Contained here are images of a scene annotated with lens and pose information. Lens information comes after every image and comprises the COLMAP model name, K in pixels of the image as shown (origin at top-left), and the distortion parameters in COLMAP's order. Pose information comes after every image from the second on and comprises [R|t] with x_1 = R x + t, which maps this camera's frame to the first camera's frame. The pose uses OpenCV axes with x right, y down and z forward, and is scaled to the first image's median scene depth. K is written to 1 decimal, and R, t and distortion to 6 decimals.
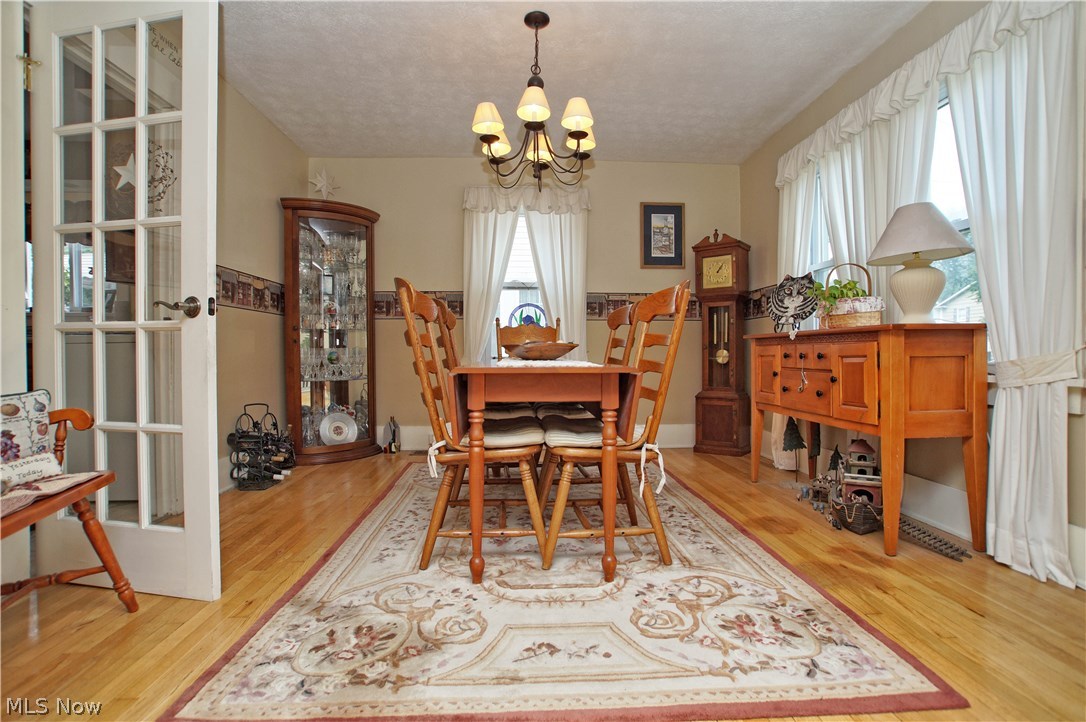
lens RADIAL K [[527.4, 0, 556.0], [0, 527.4, 360.1], [0, 0, 1]] dist [-0.075914, 0.031472]
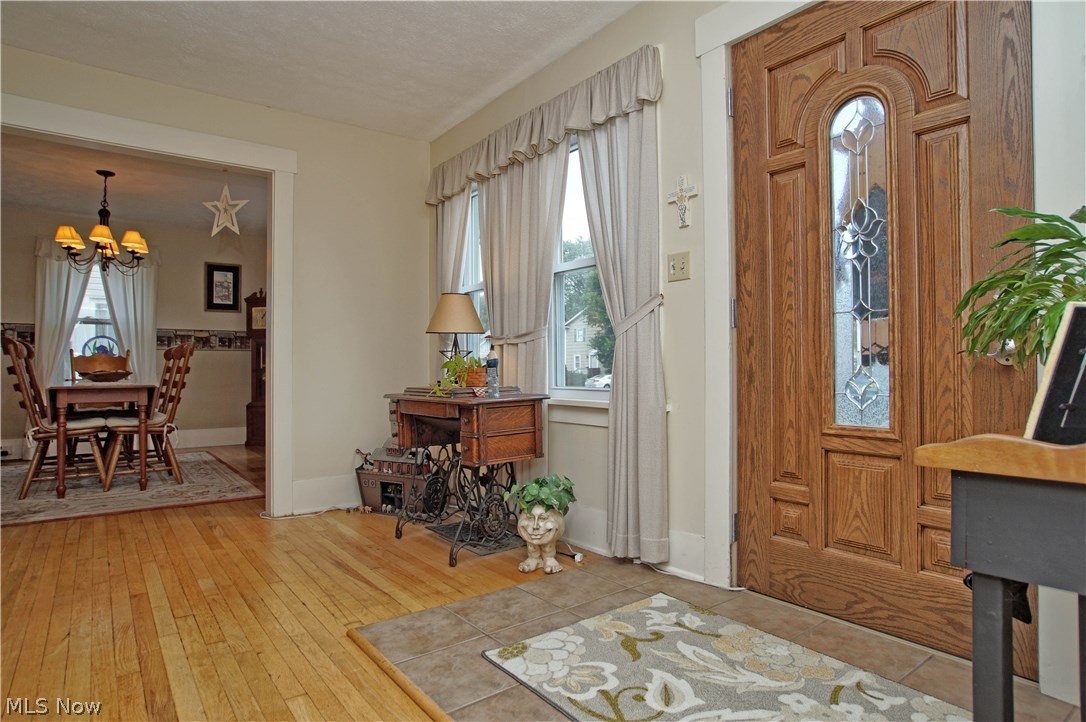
lens RADIAL K [[636.7, 0, 580.3], [0, 636.7, 360.1], [0, 0, 1]] dist [-0.063967, 0.030263]
pose [[0.831210, 0.004477, 0.555941, 0.077955], [0.010363, 0.999669, -0.023545, -0.004190], [-0.555862, 0.025332, 0.830889, -0.888722]]
